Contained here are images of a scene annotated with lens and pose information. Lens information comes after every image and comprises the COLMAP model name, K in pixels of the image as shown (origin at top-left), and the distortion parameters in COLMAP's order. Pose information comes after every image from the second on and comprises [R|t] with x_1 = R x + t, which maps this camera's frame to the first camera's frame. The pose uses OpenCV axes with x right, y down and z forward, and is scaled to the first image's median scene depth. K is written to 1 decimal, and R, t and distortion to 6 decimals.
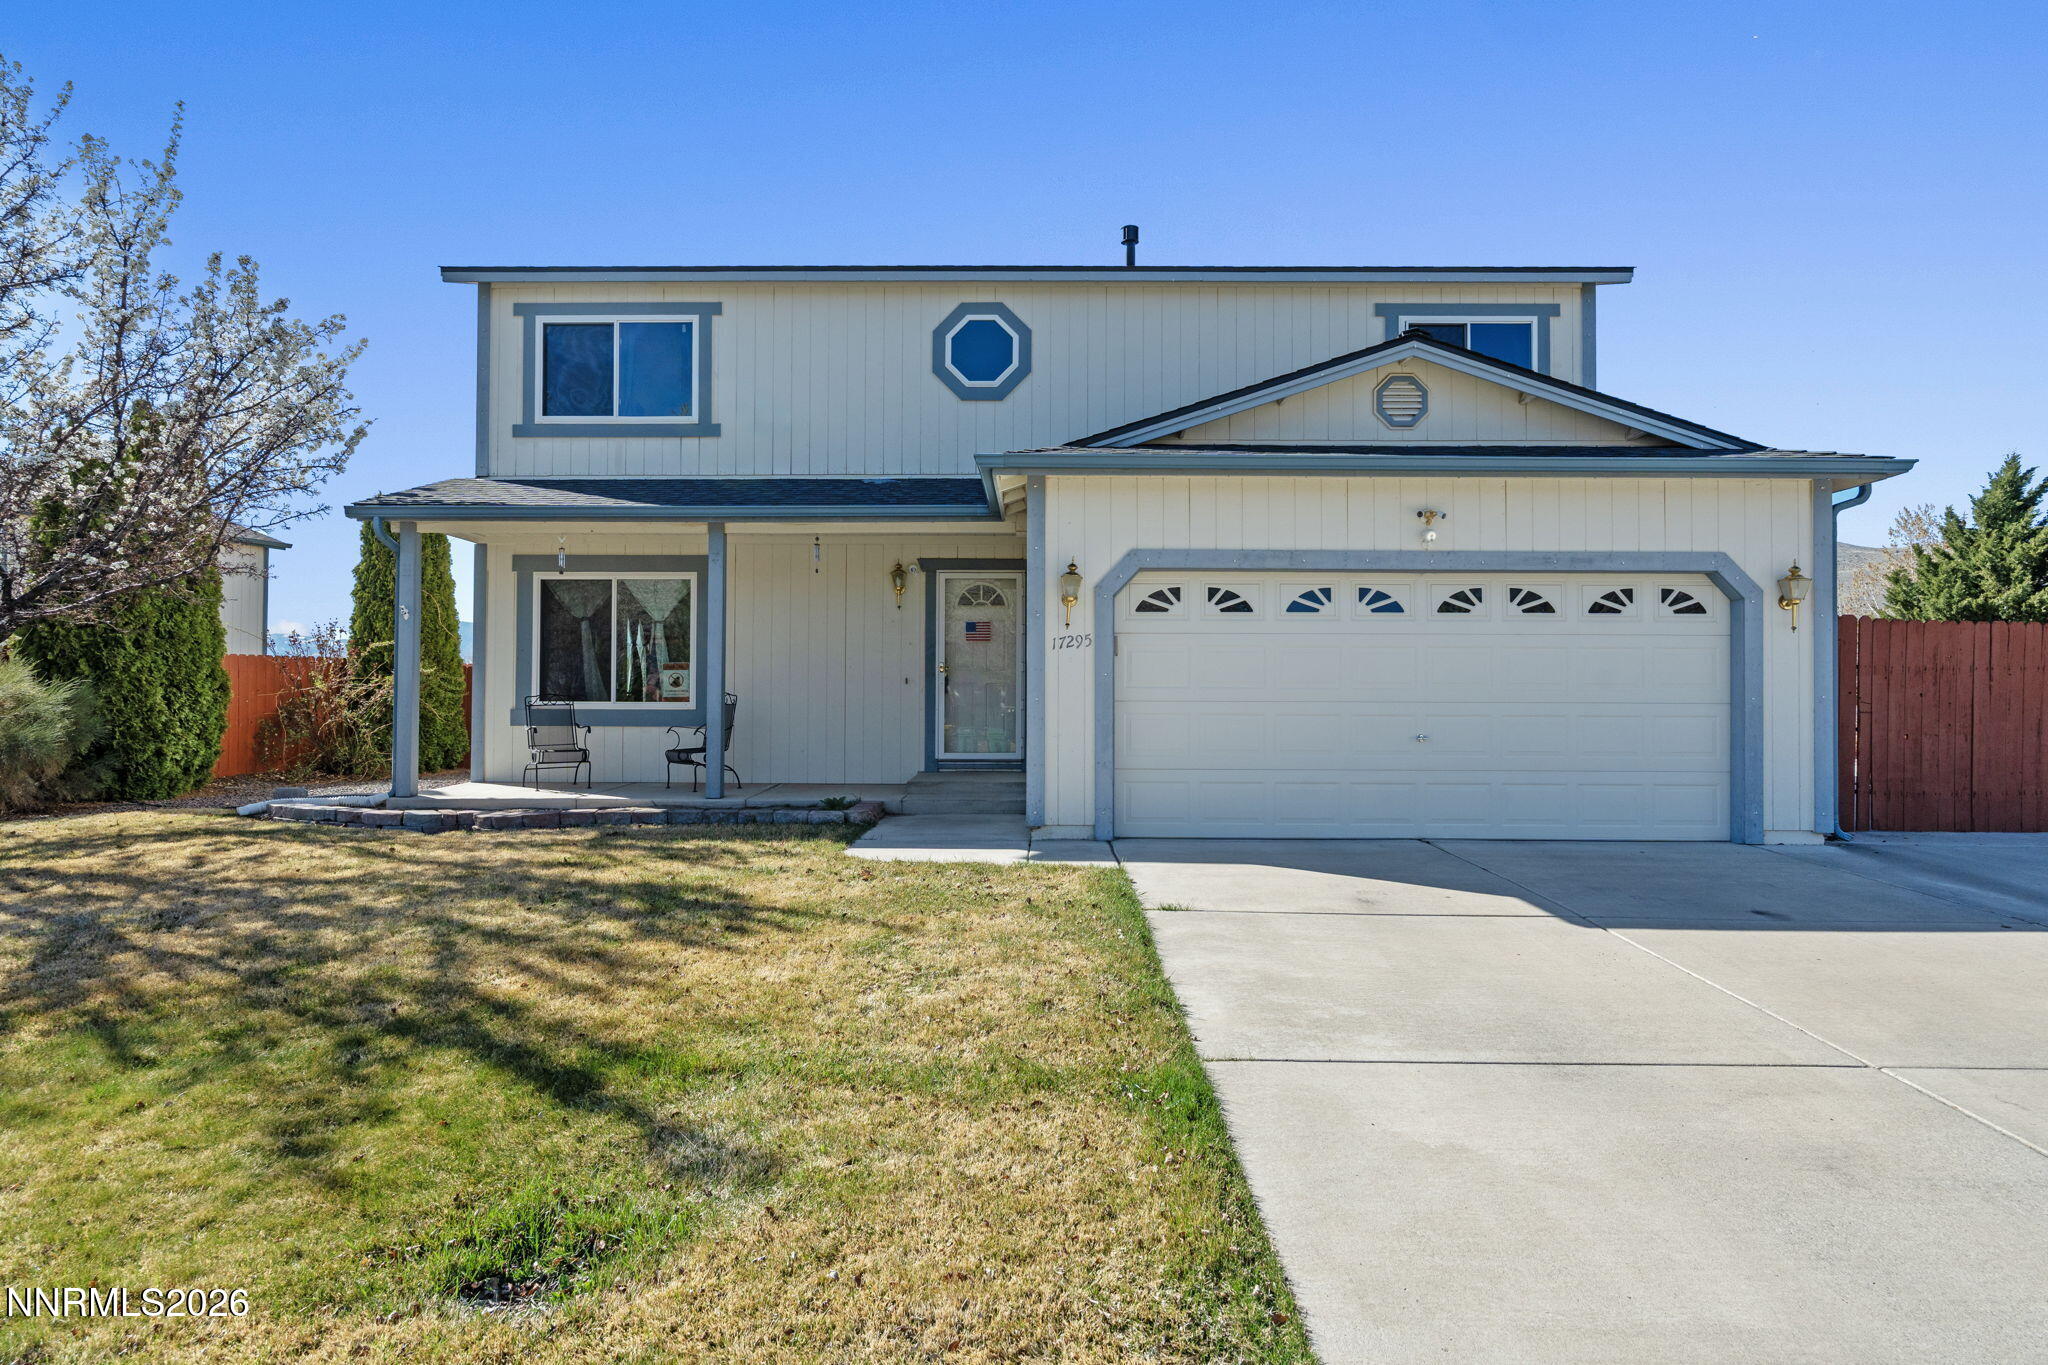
lens RADIAL K [[1156.7, 0, 1018.7], [0, 1156.7, 679.4], [0, 0, 1]] dist [-0.000300, -0.000549]
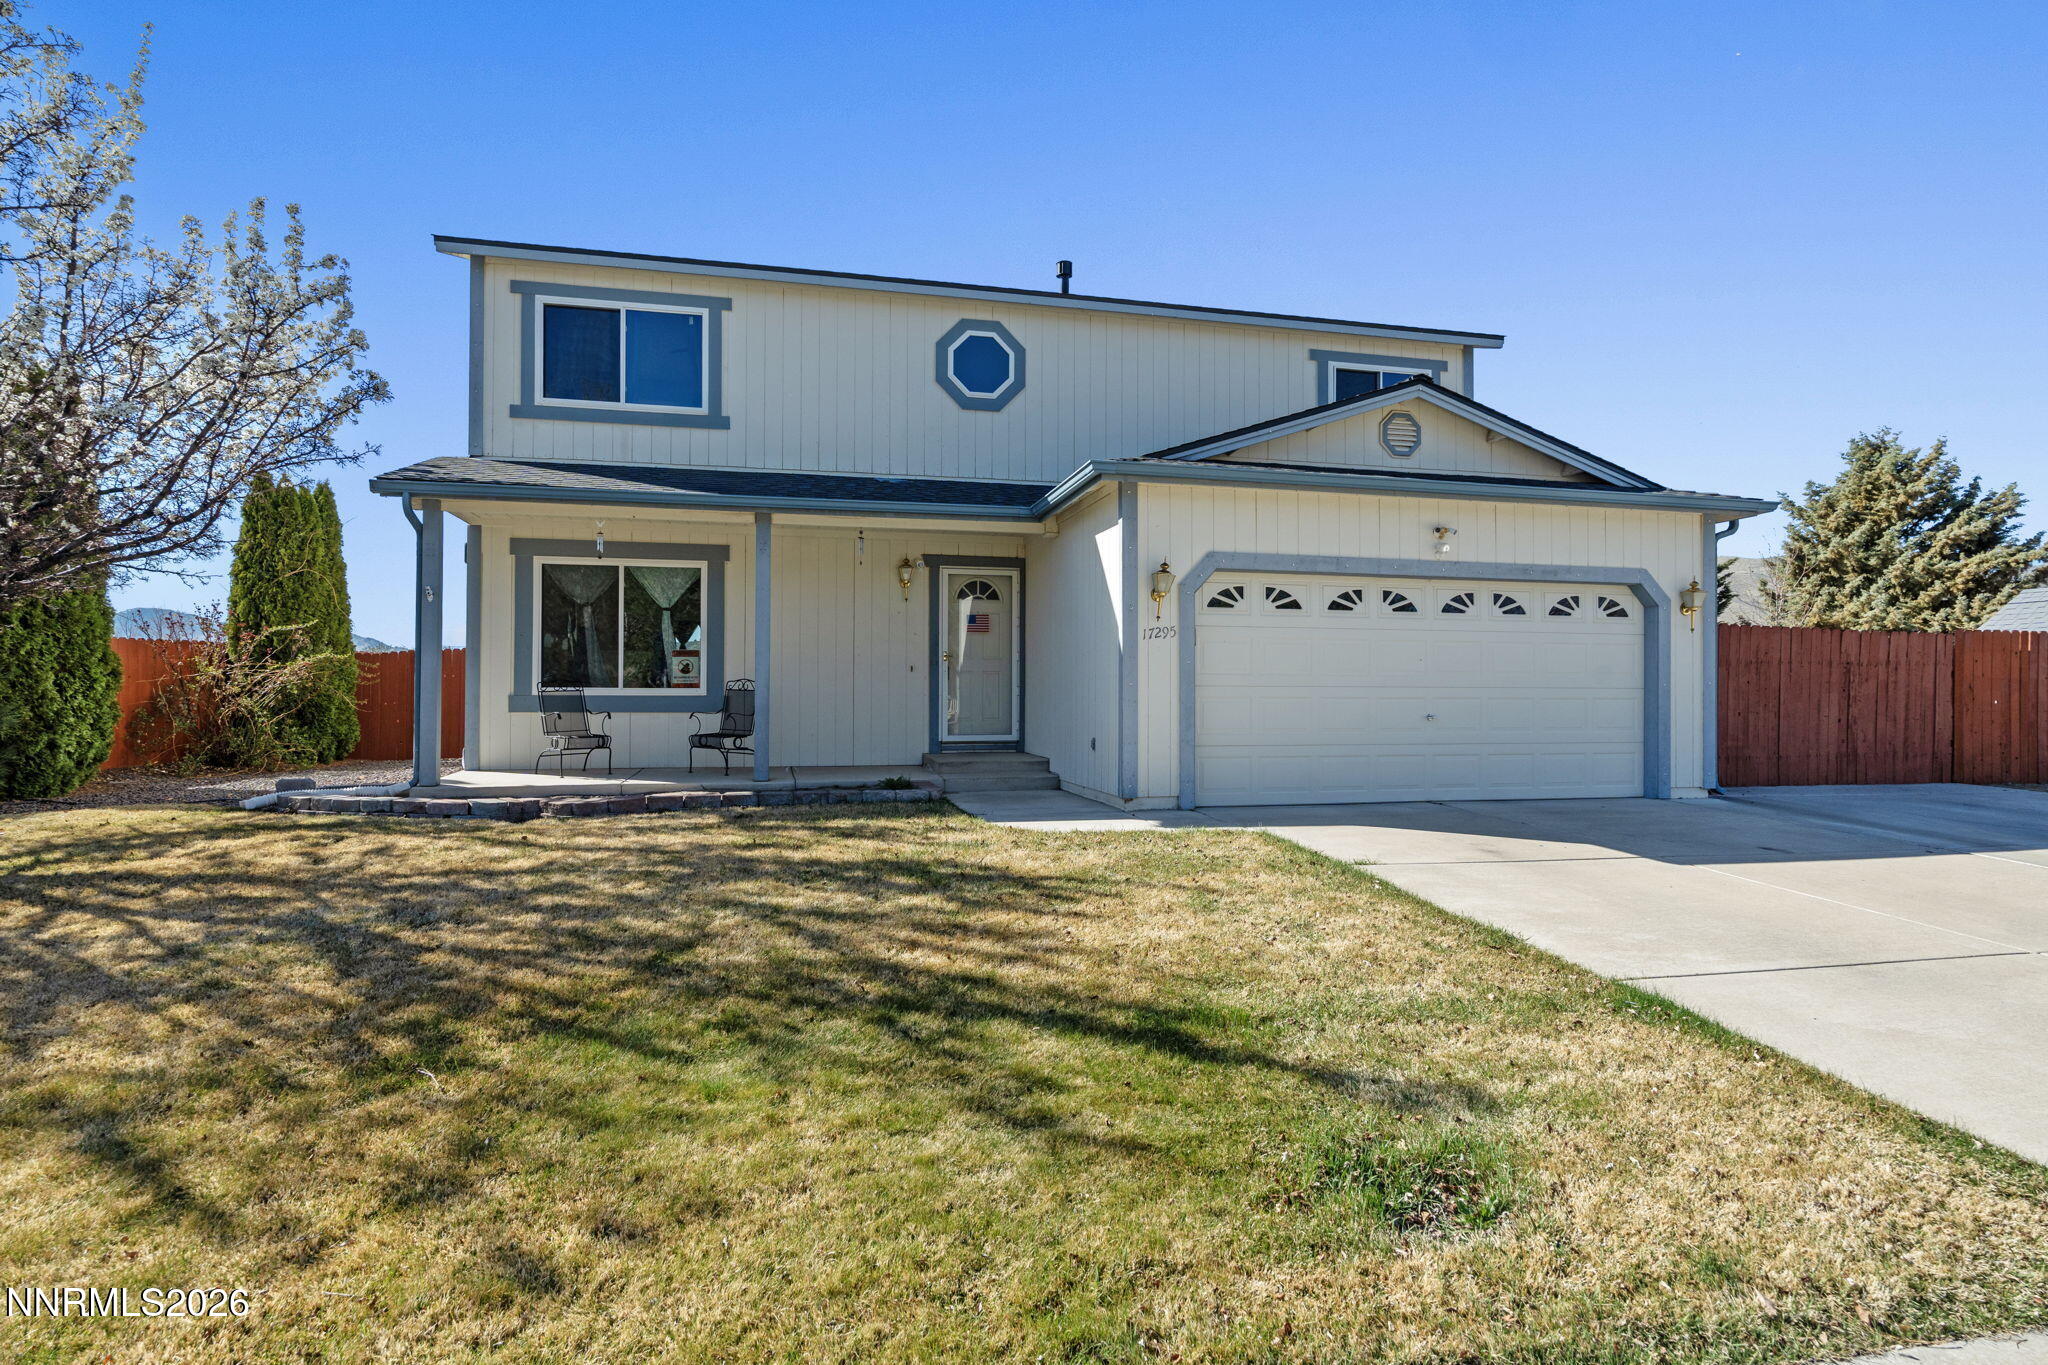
lens RADIAL K [[1051.7, 0, 1018.3], [0, 1051.7, 679.8], [0, 0, 1]] dist [-0.000585, 0.001498]
pose [[0.971107, 0.002390, 0.238633, -0.246389], [-0.004262, 0.999964, 0.007327, 0.004503], [-0.238607, -0.008132, 0.971082, 0.033637]]
